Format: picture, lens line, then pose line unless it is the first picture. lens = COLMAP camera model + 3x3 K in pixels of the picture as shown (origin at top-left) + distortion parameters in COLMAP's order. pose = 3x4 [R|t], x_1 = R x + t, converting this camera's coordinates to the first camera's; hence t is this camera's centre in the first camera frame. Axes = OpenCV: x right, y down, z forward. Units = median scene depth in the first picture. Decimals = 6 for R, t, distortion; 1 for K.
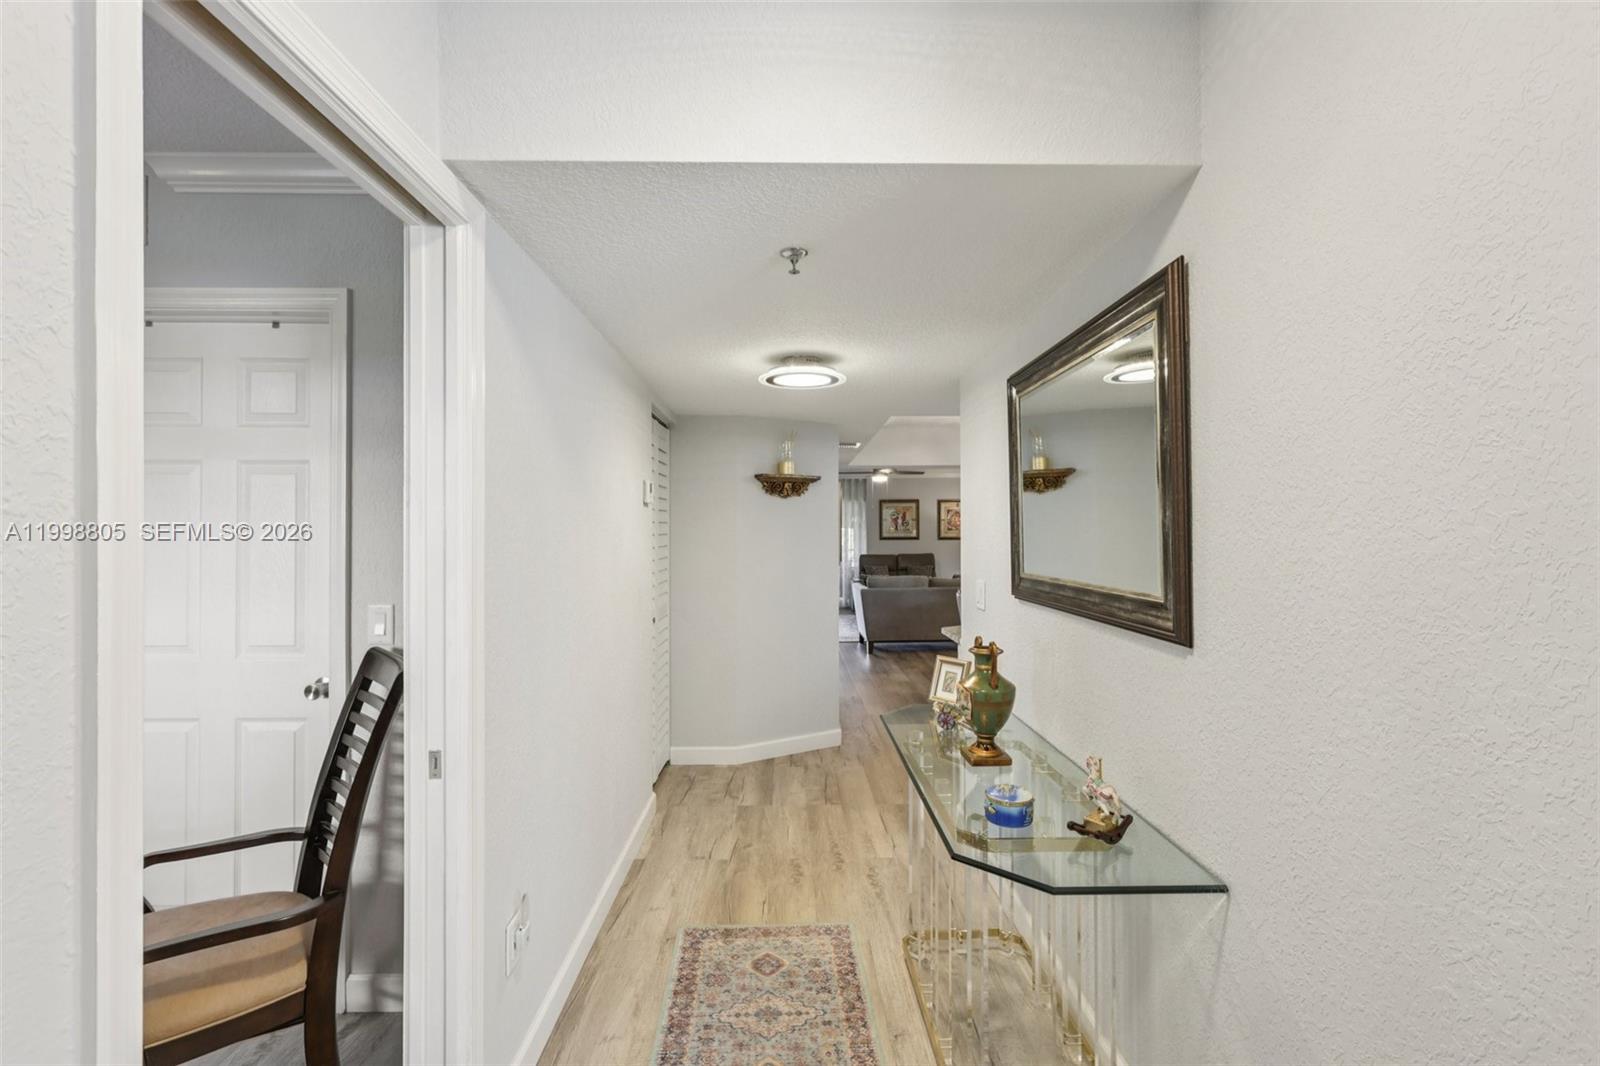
lens RADIAL K [[711.2, 0, 801.7], [0, 711.2, 531.2], [0, 0, 1]] dist [-0.001181, 0.000016]
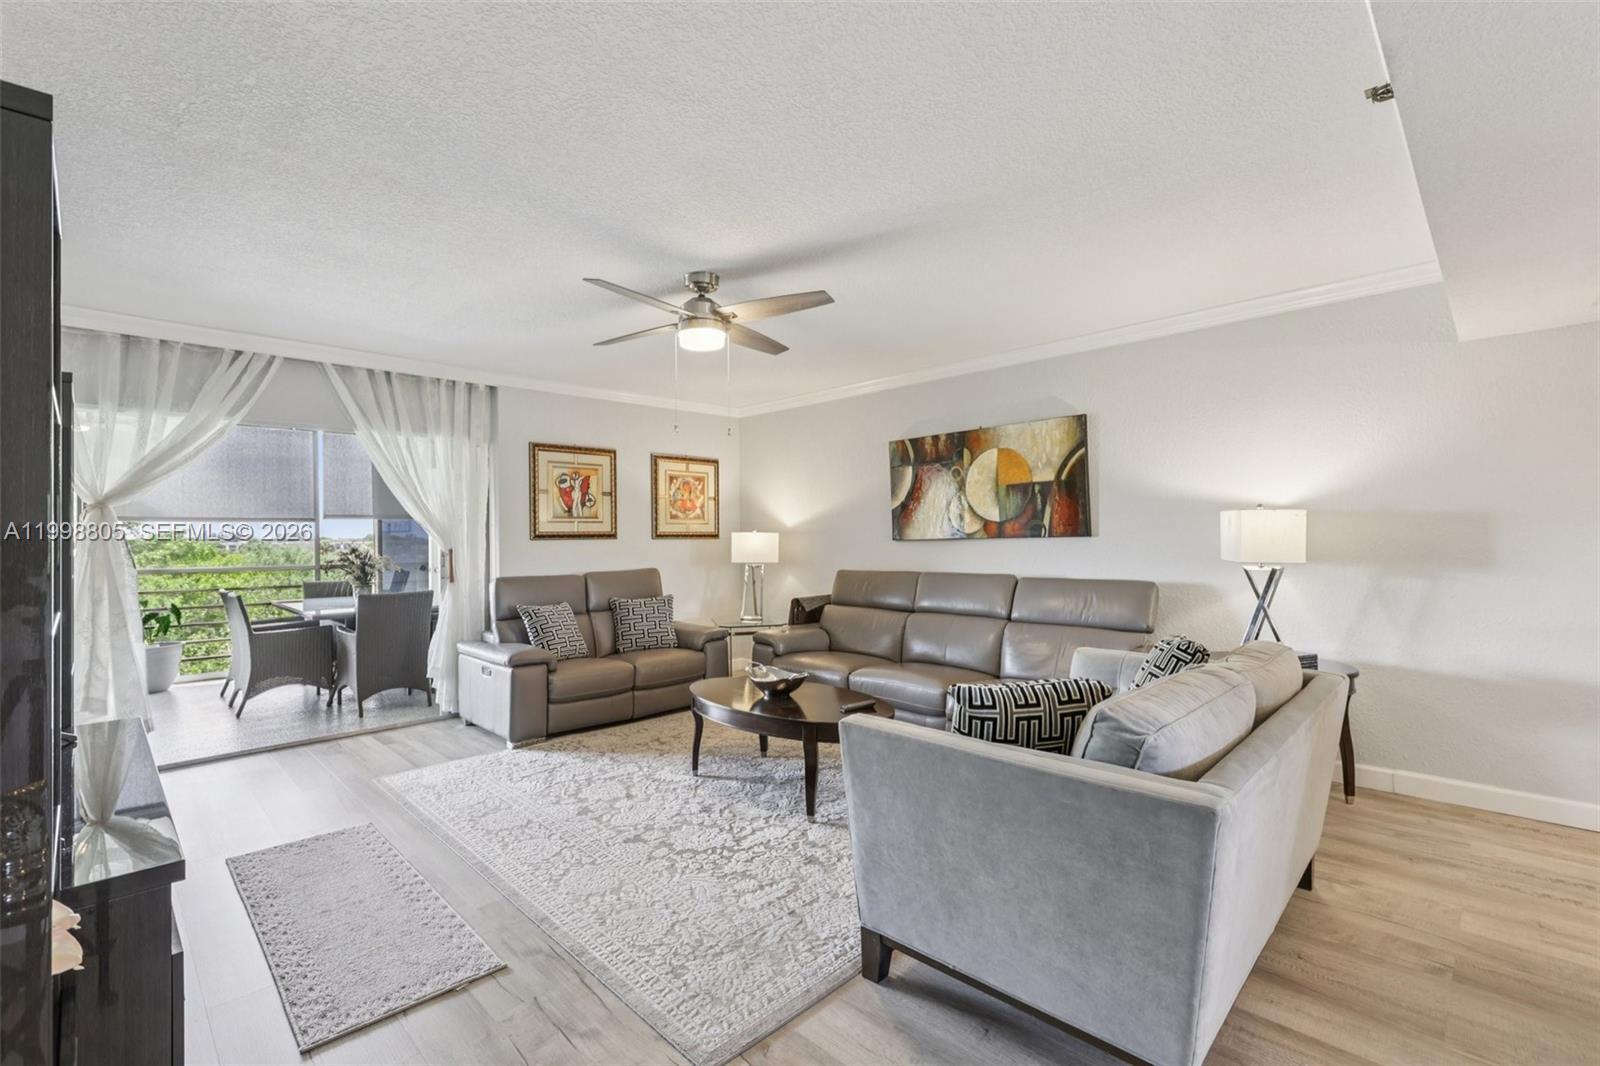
lens RADIAL K [[714.6, 0, 805.0], [0, 714.6, 532.9], [0, 0, 1]] dist [-0.000772, 0.000267]
pose [[0.715576, 0.000429, 0.698534, -0.342327], [0.007303, 0.999941, -0.008095, 0.067208], [-0.698496, 0.010894, 0.715531, 3.141894]]
